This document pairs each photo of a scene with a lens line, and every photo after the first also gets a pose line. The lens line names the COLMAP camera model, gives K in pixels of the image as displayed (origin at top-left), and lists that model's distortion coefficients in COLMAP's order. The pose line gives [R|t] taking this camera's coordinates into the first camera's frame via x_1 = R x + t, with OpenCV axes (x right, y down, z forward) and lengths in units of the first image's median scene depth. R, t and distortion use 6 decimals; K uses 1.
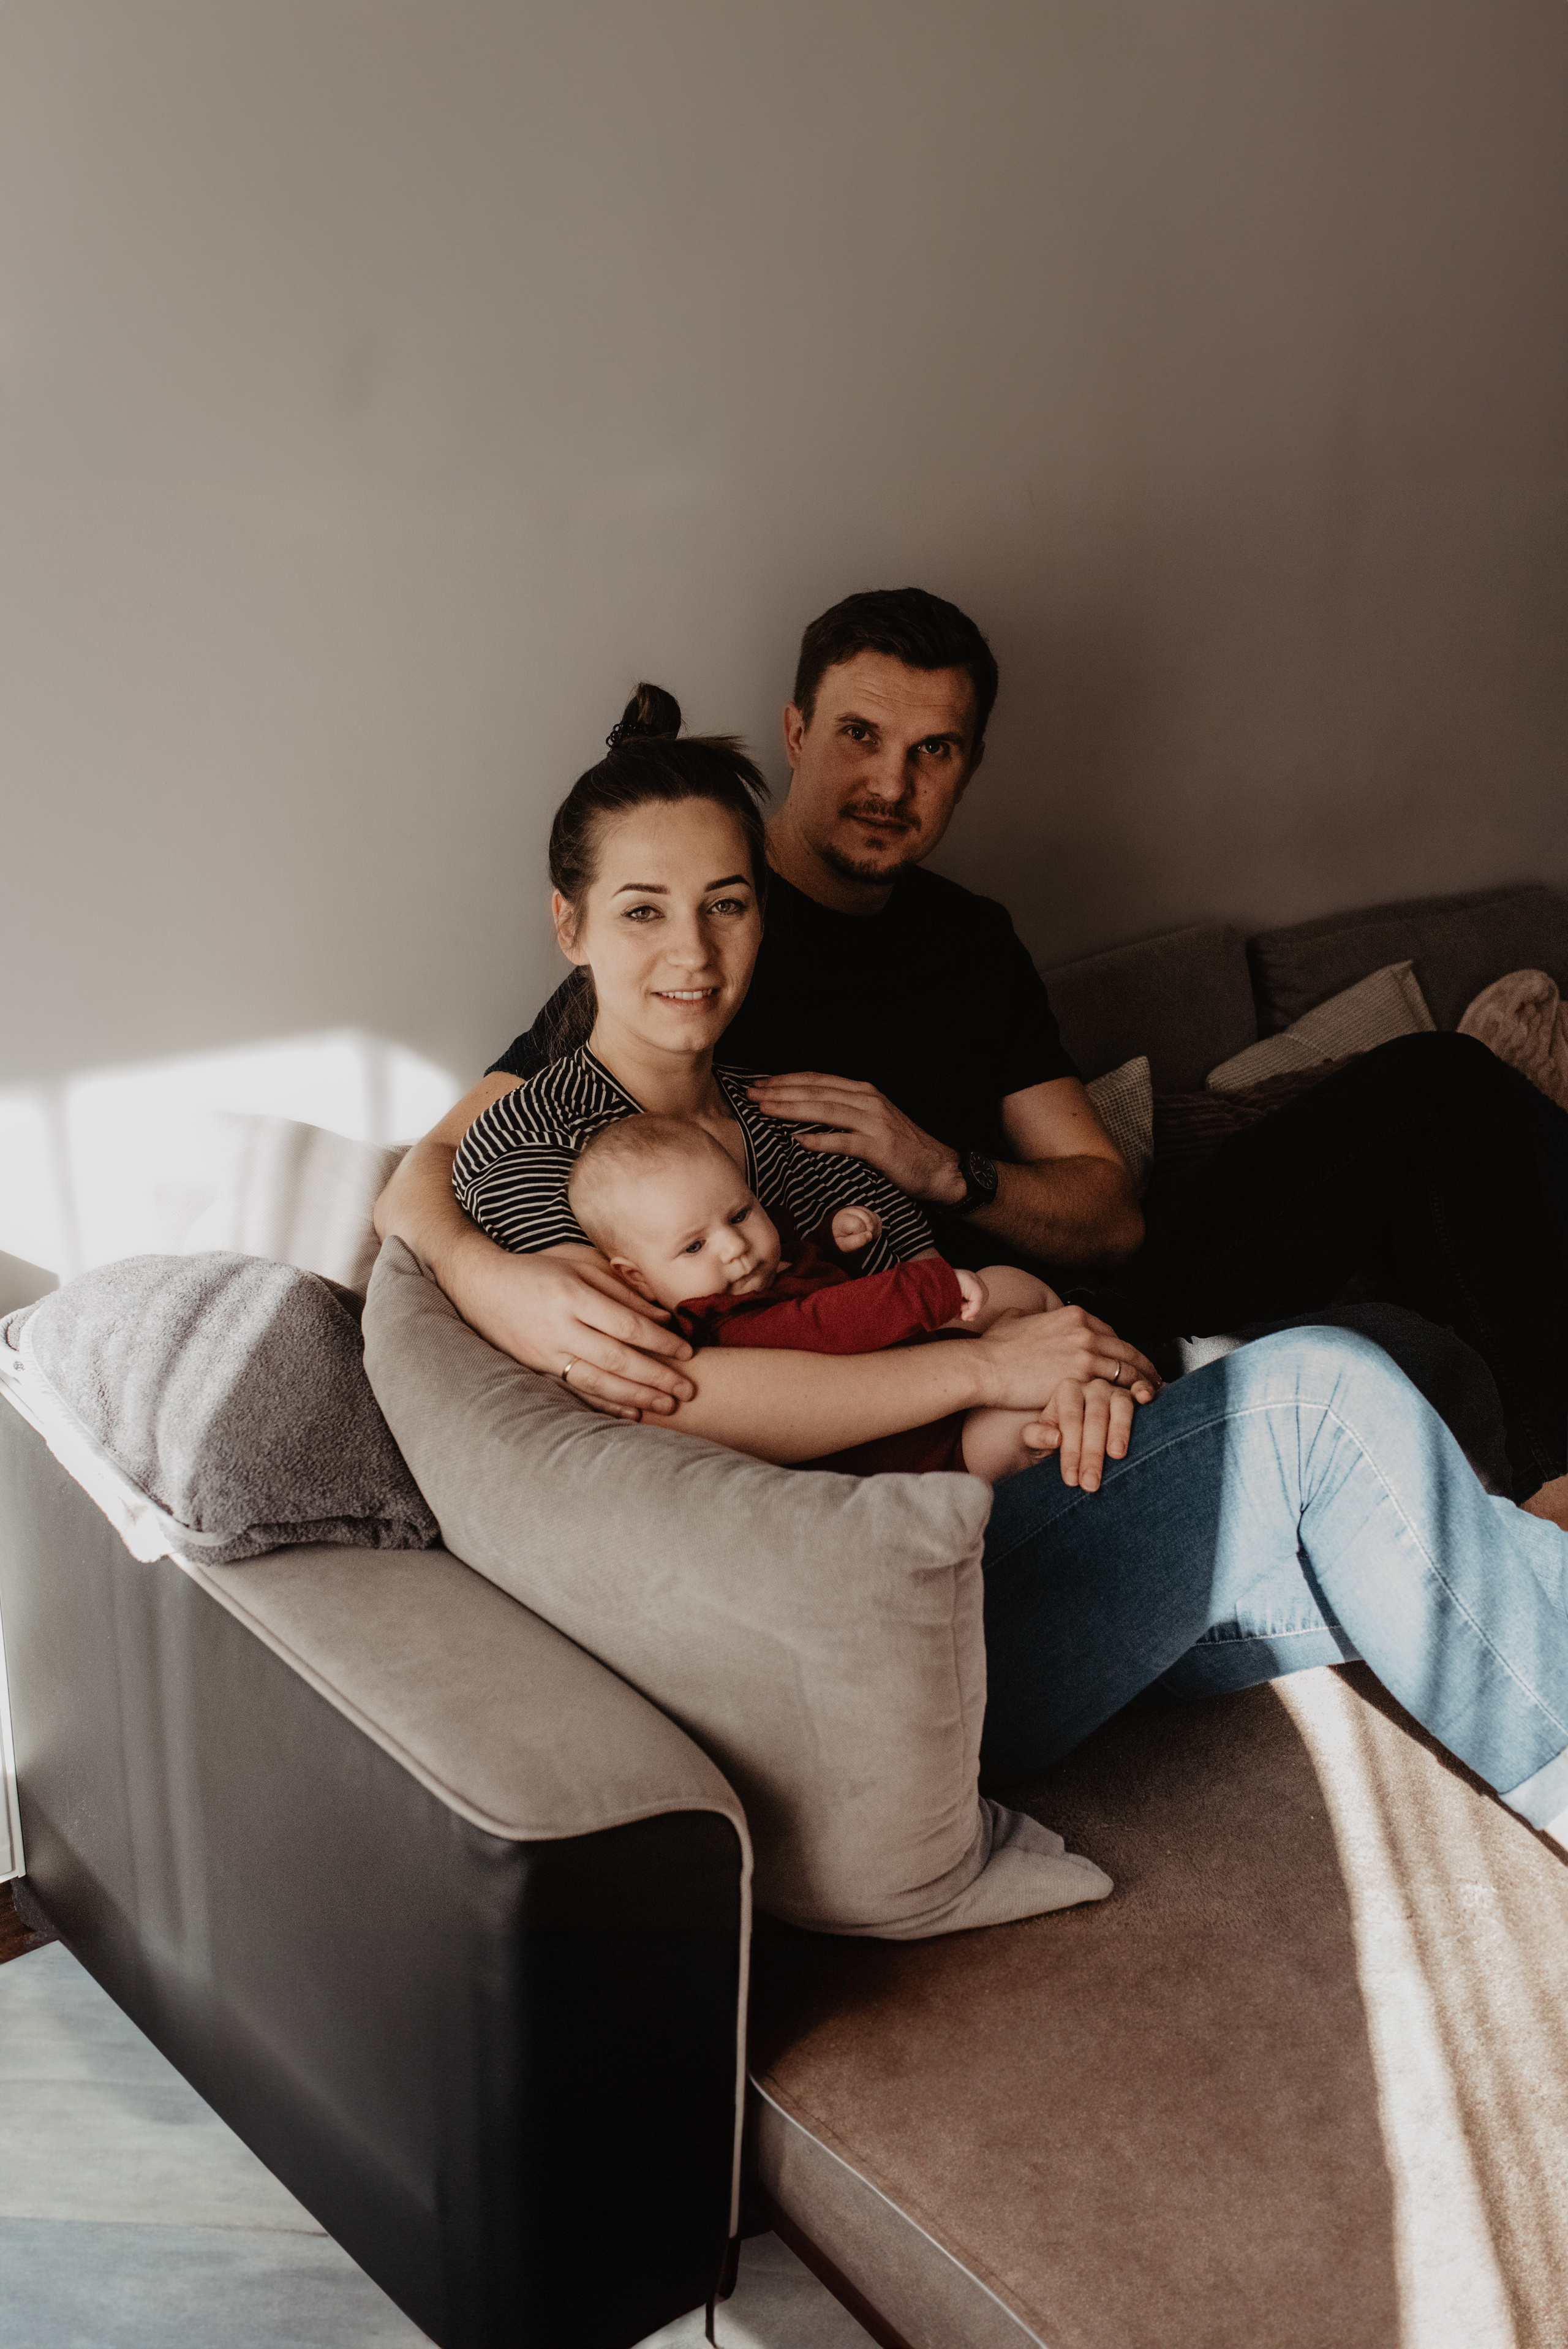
lens RADIAL K [[2178.6, 0, 784.0], [0, 2178.6, 1174.5], [0, 0, 1]] dist [0.065269, -0.187870]
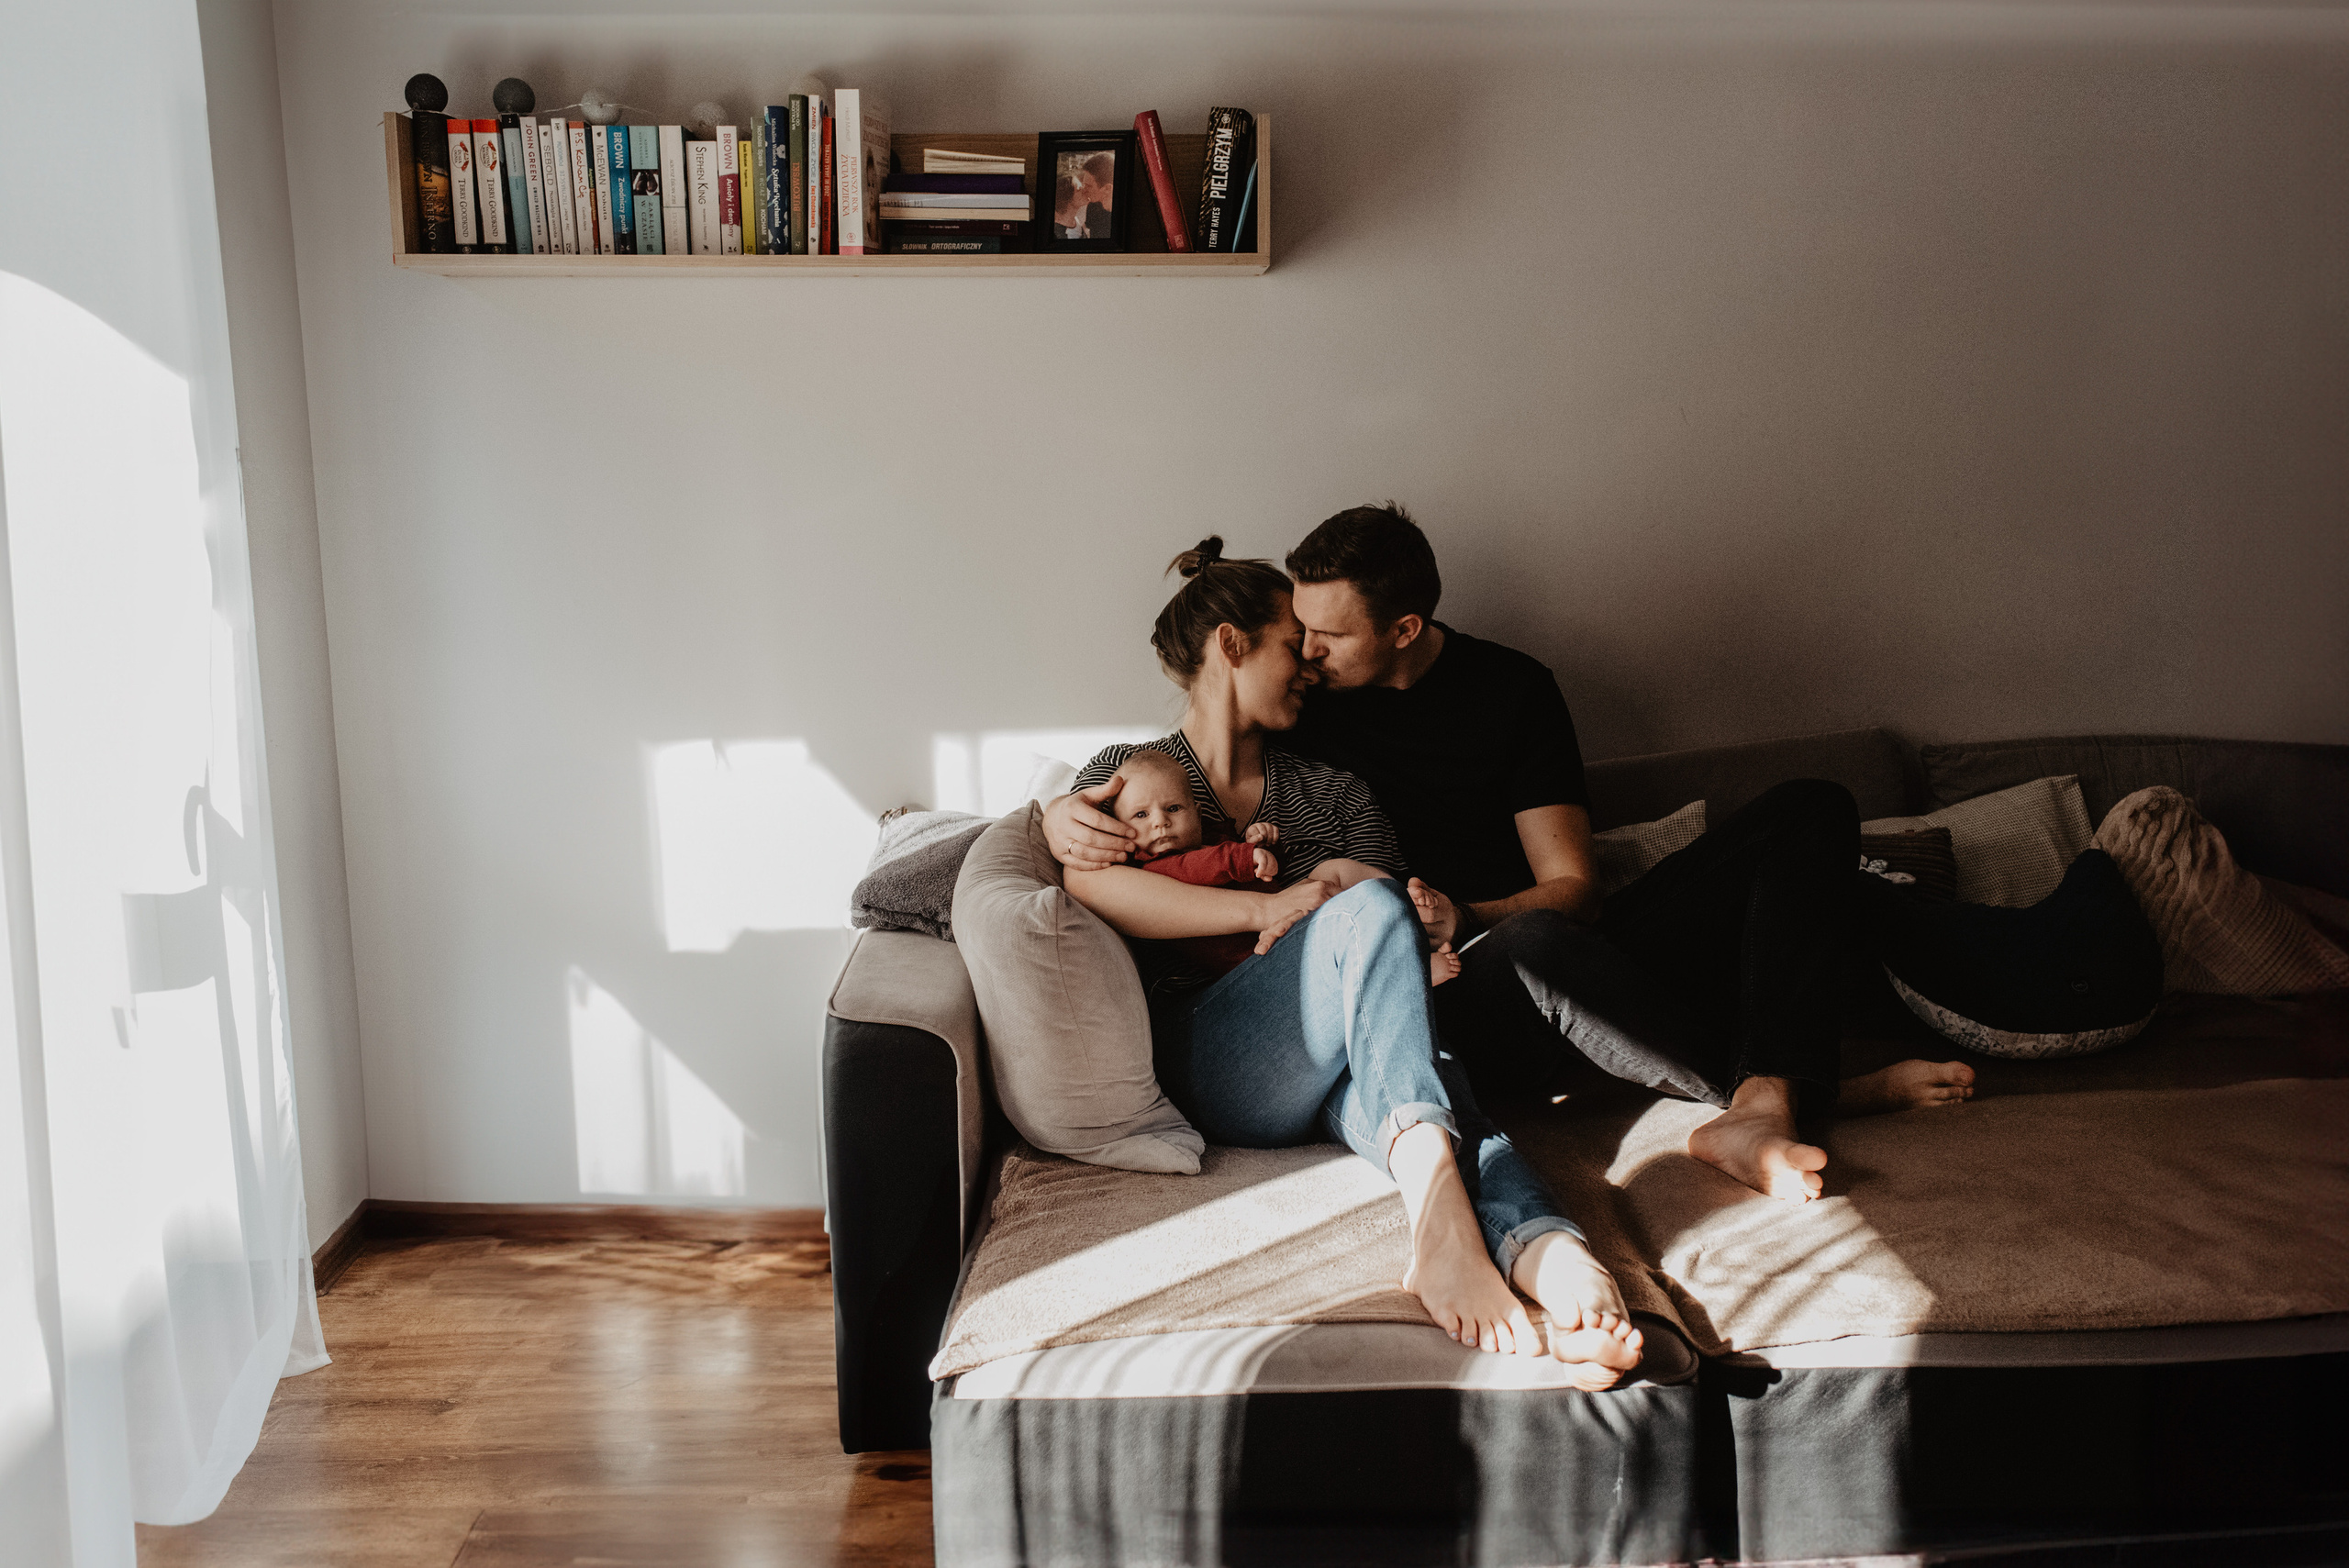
lens RADIAL K [[2178.8, 0, 1174.5], [0, 2178.8, 784.0], [0, 0, 1]] dist [0.065269, -0.187870]
pose [[0.767610, 0.063246, -0.637789, 1.140952], [-0.159300, 0.982719, -0.094275, 0.169123], [0.620805, 0.173966, 0.764420, -0.389968]]
